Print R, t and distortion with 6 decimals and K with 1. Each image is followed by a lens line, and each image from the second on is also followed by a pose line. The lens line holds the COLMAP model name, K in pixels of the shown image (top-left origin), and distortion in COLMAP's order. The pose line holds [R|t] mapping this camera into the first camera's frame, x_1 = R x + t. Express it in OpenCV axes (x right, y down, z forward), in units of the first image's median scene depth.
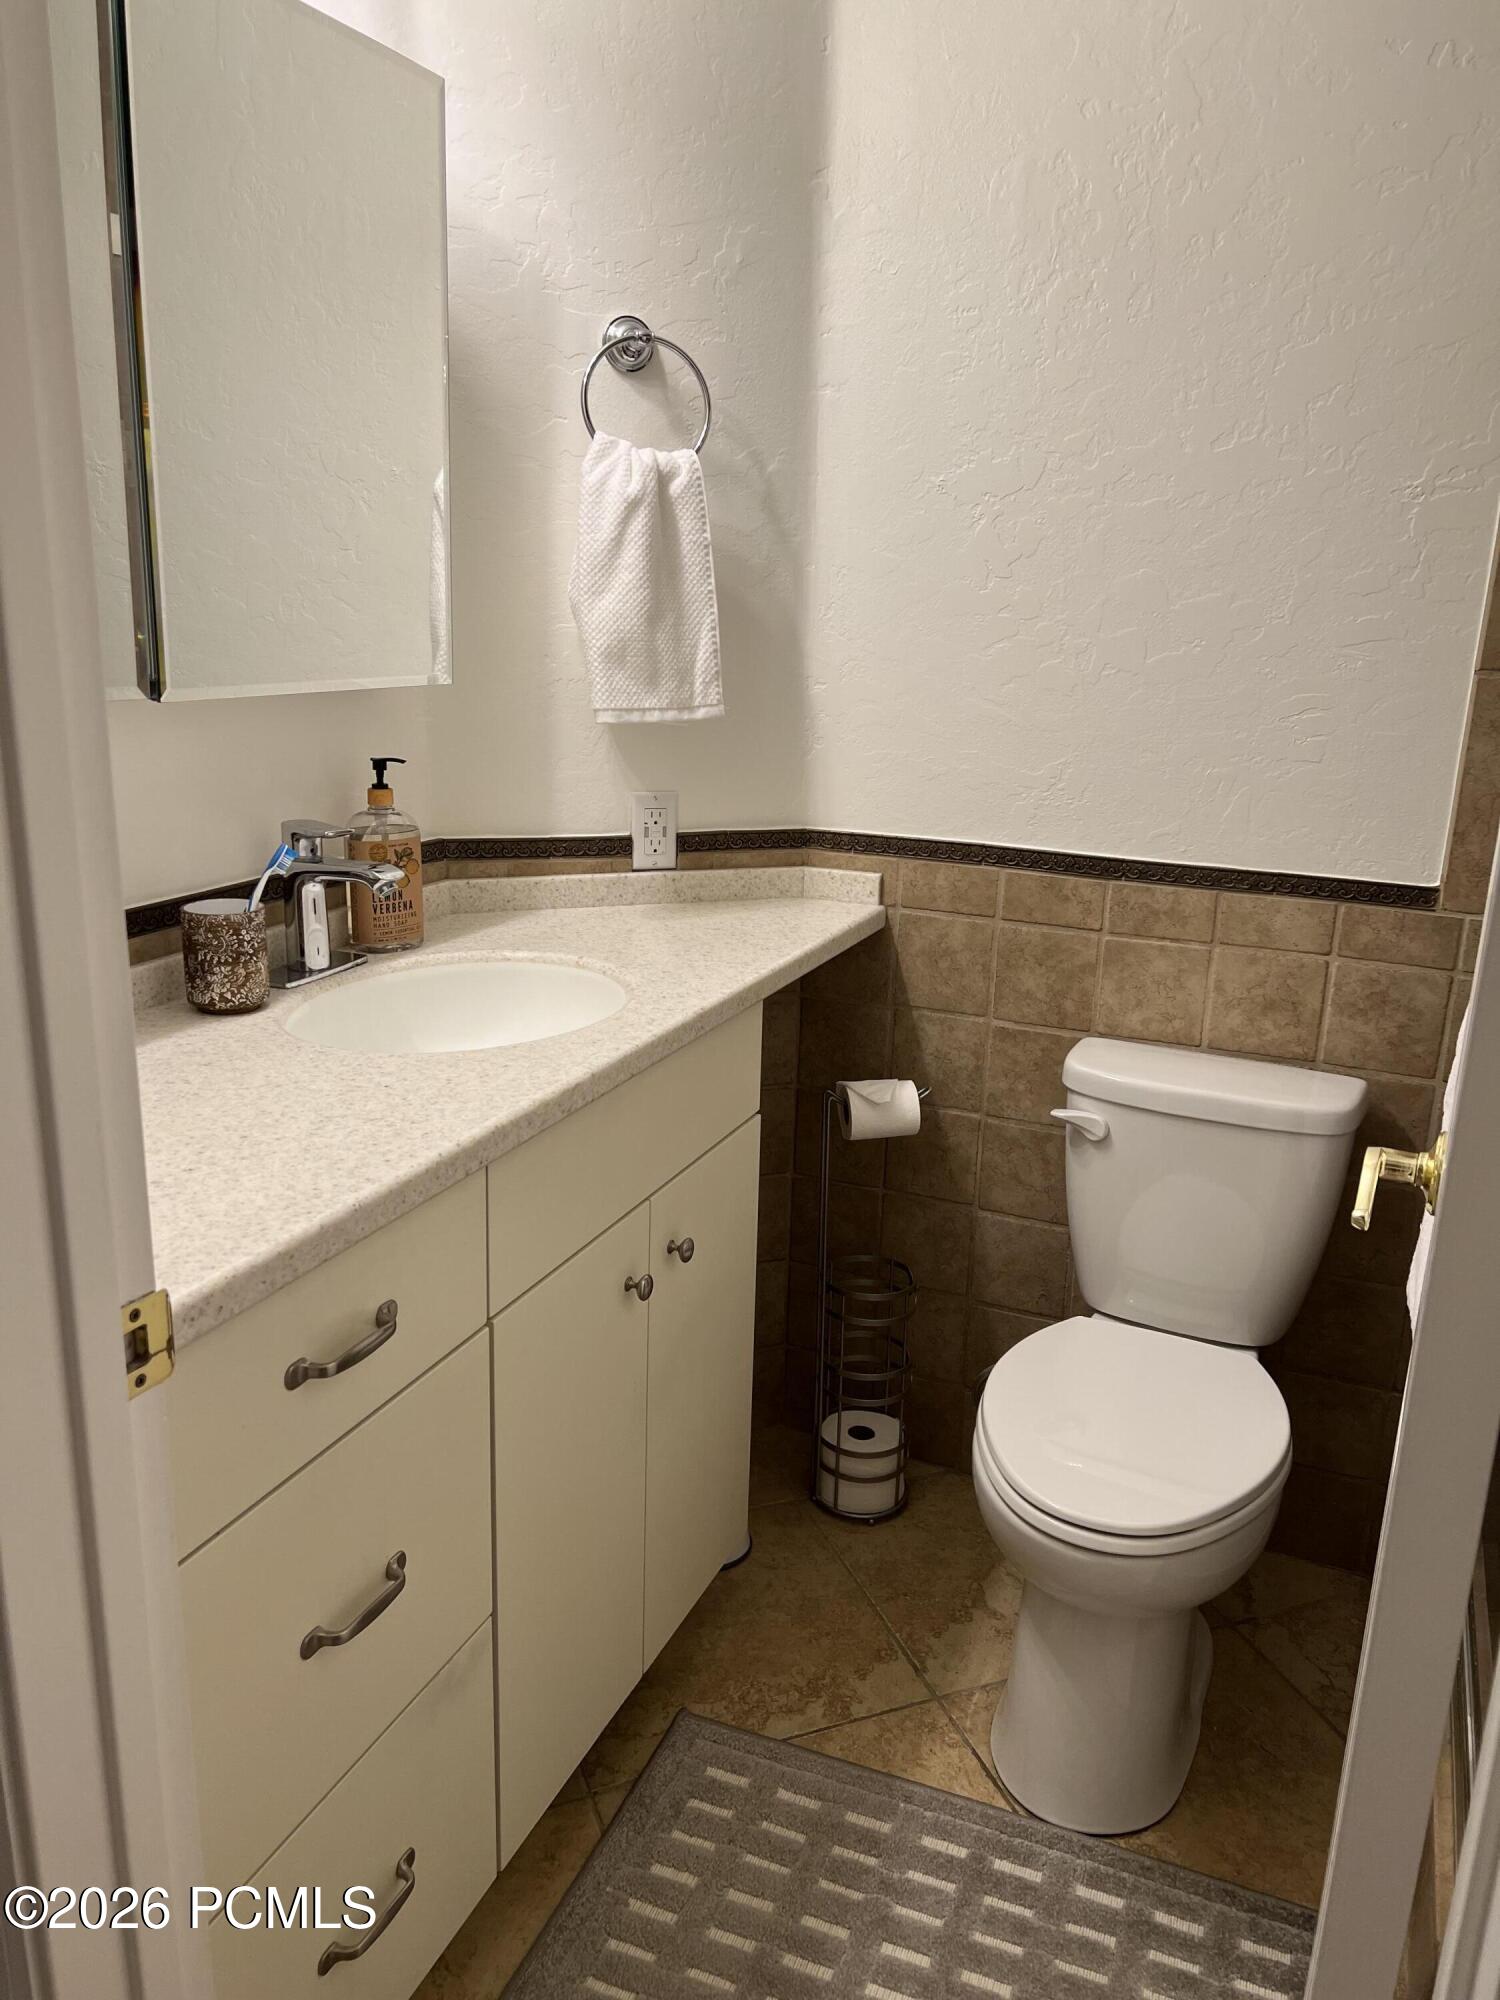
lens RADIAL K [[1512.7, 0, 752.2], [0, 1512.7, 1005.4], [0, 0, 1]] dist [-0.002930, -0.005578]
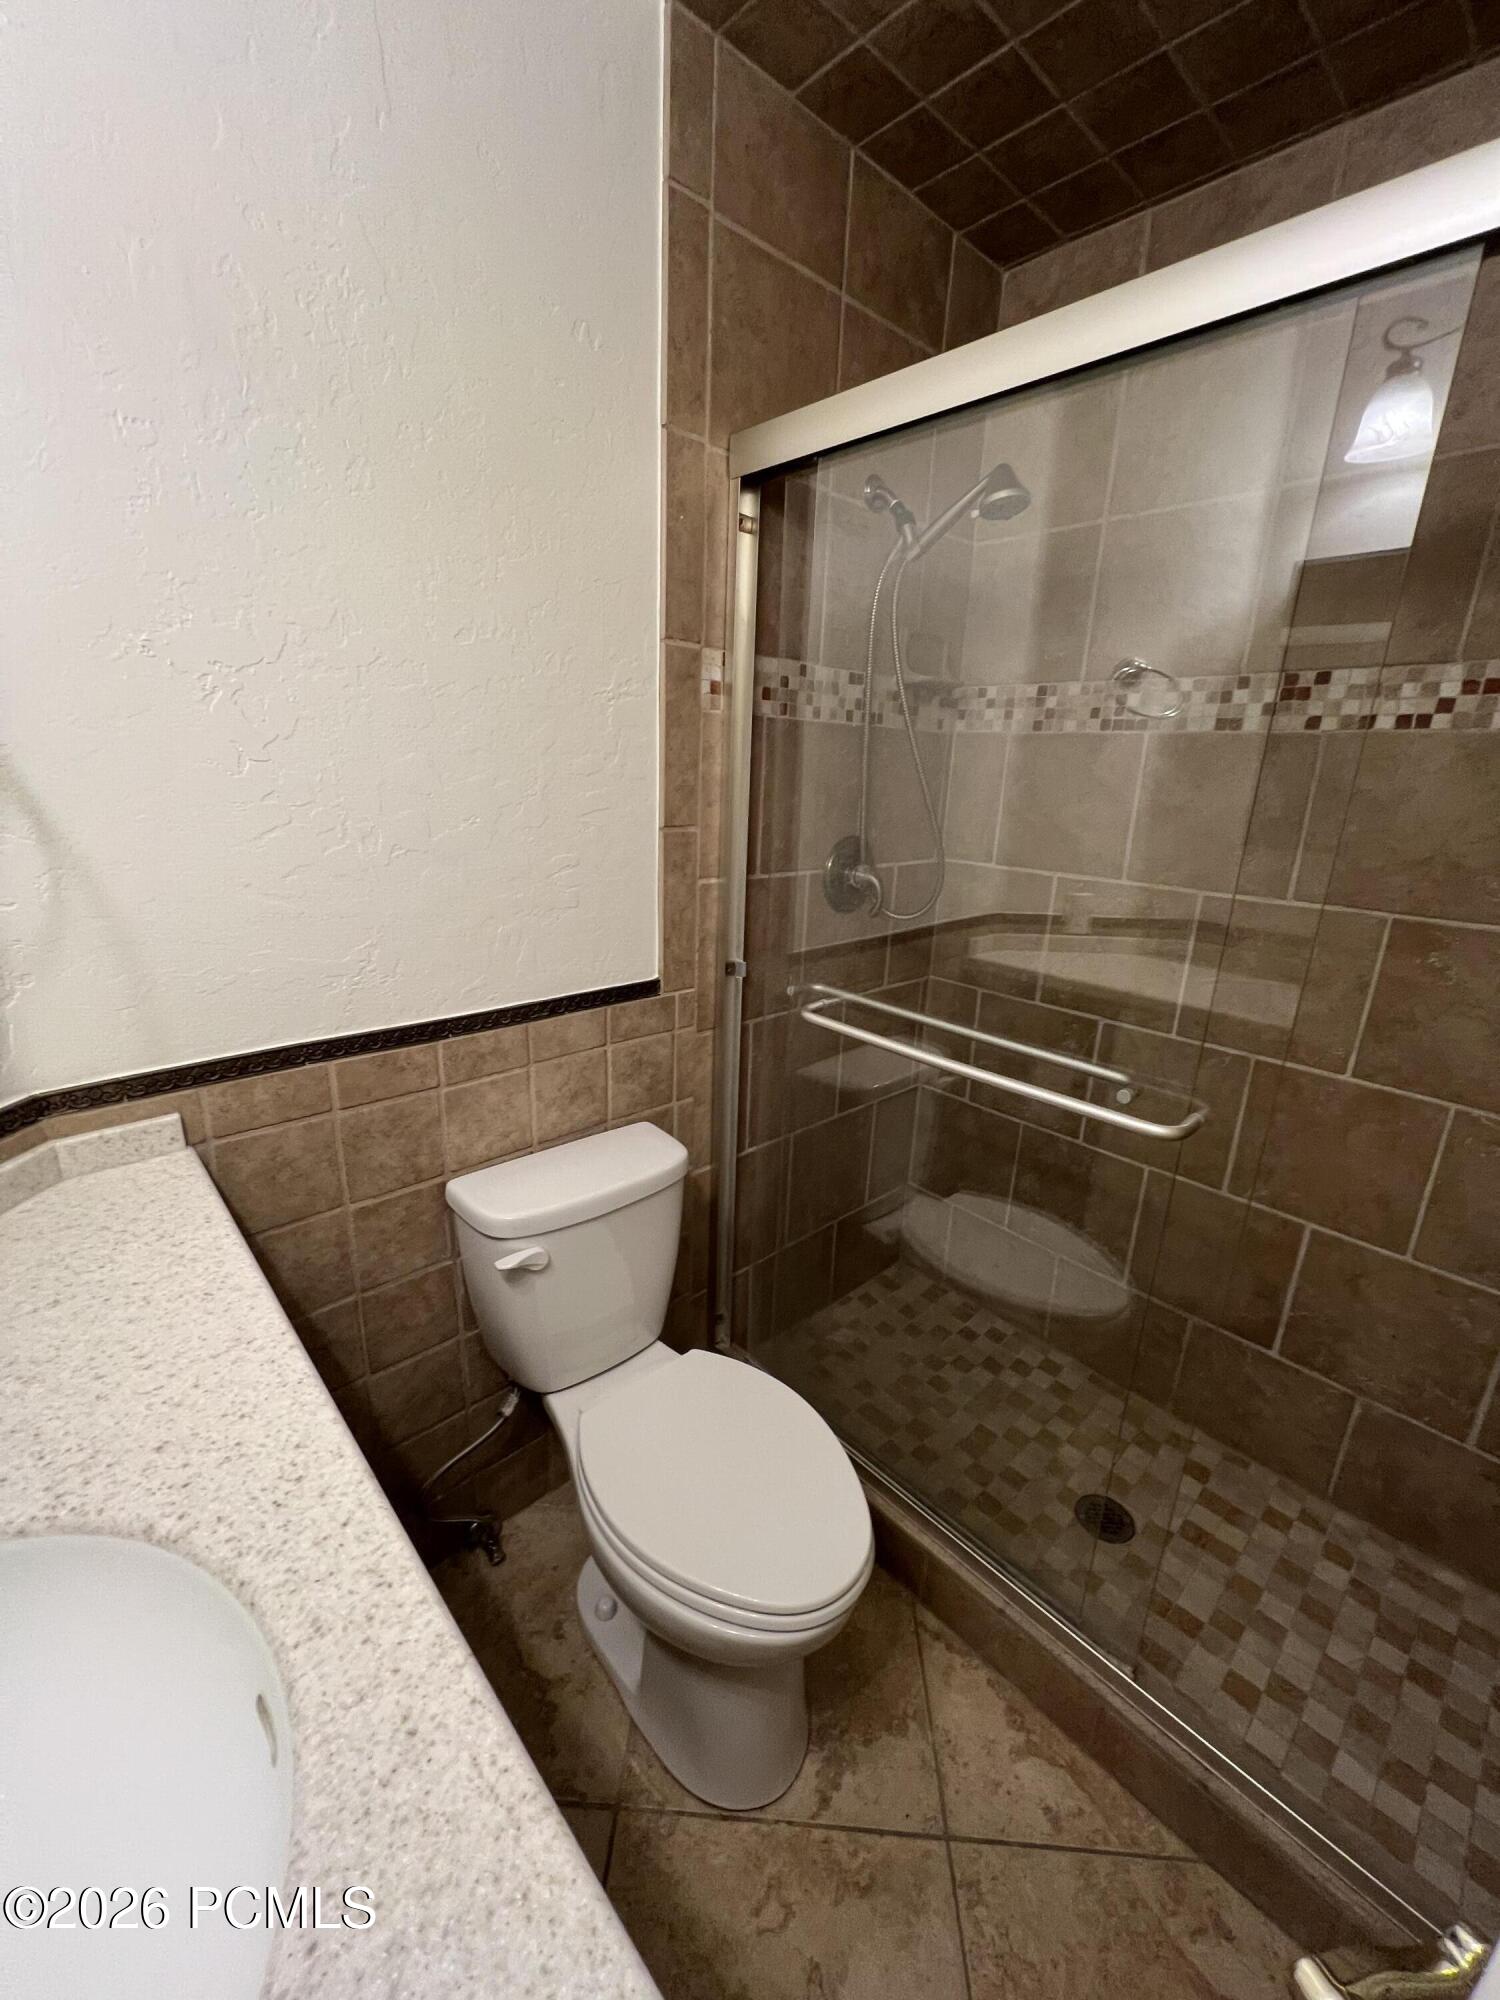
lens RADIAL K [[805.6, 0, 753.3], [0, 805.6, 1005.9], [0, 0, 1]] dist [-0.000735, 0.000602]
pose [[0.403248, -0.272959, 0.873433, -0.171767], [0.230034, 0.954064, 0.191954, -0.165839], [-0.885706, 0.123514, 0.447514, 0.536256]]
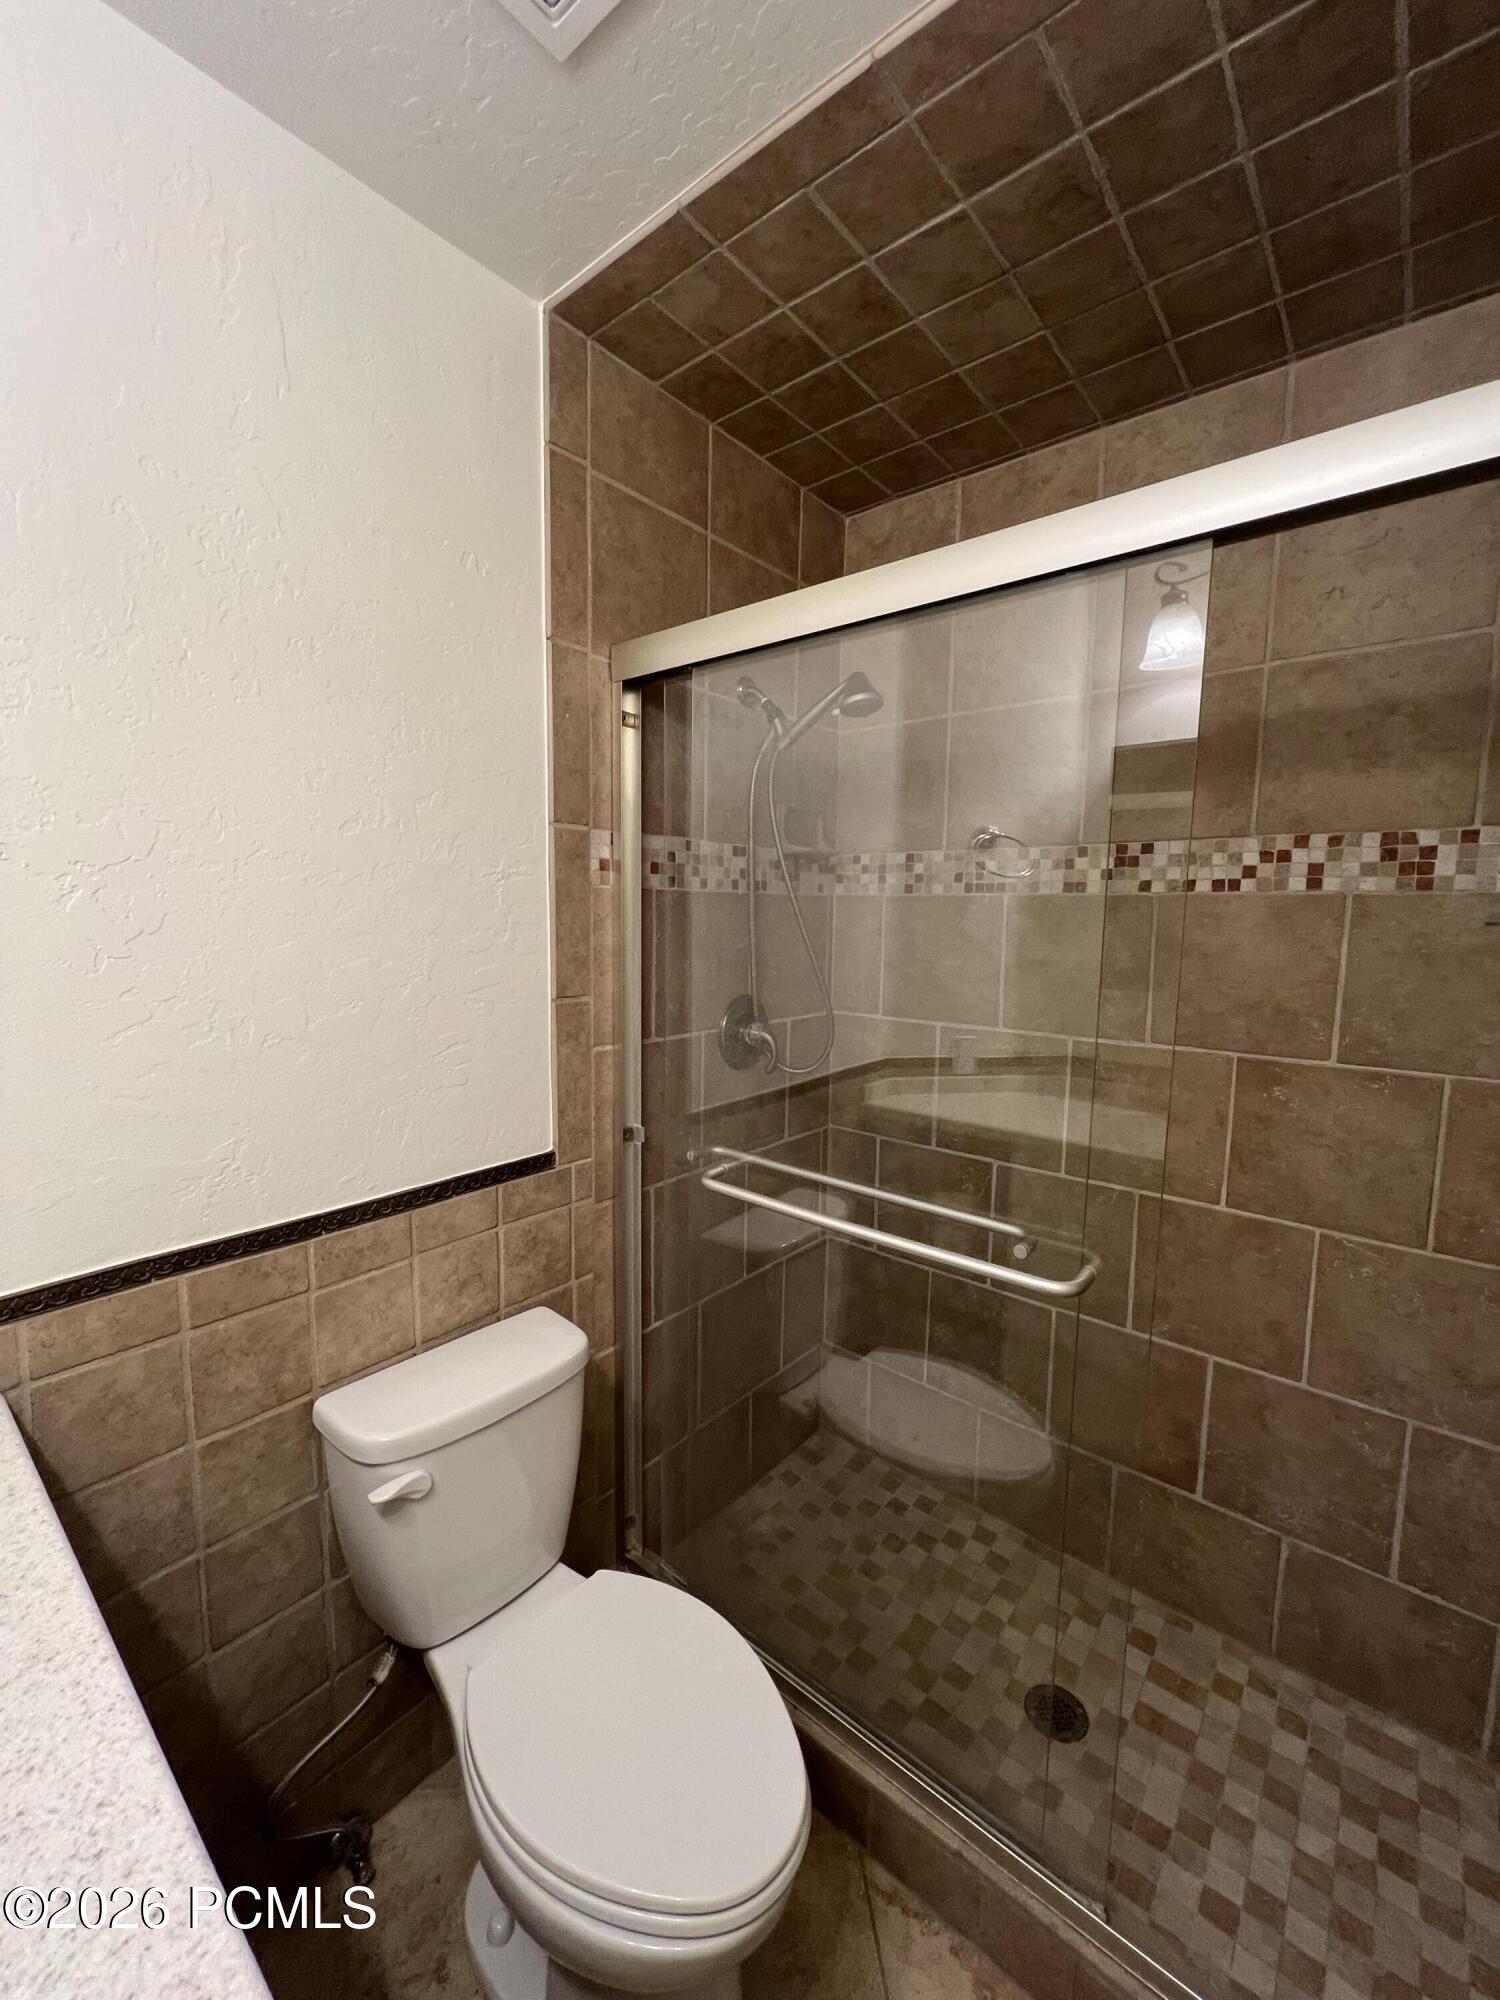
lens RADIAL K [[804.1, 0, 752.6], [0, 804.1, 1006.2], [0, 0, 1]] dist [0.000153, -0.000280]
pose [[0.284290, -0.132075, 0.949597, -0.167248], [0.262244, 0.963405, 0.055485, -0.184608], [-0.922175, 0.233252, 0.308522, 0.526753]]
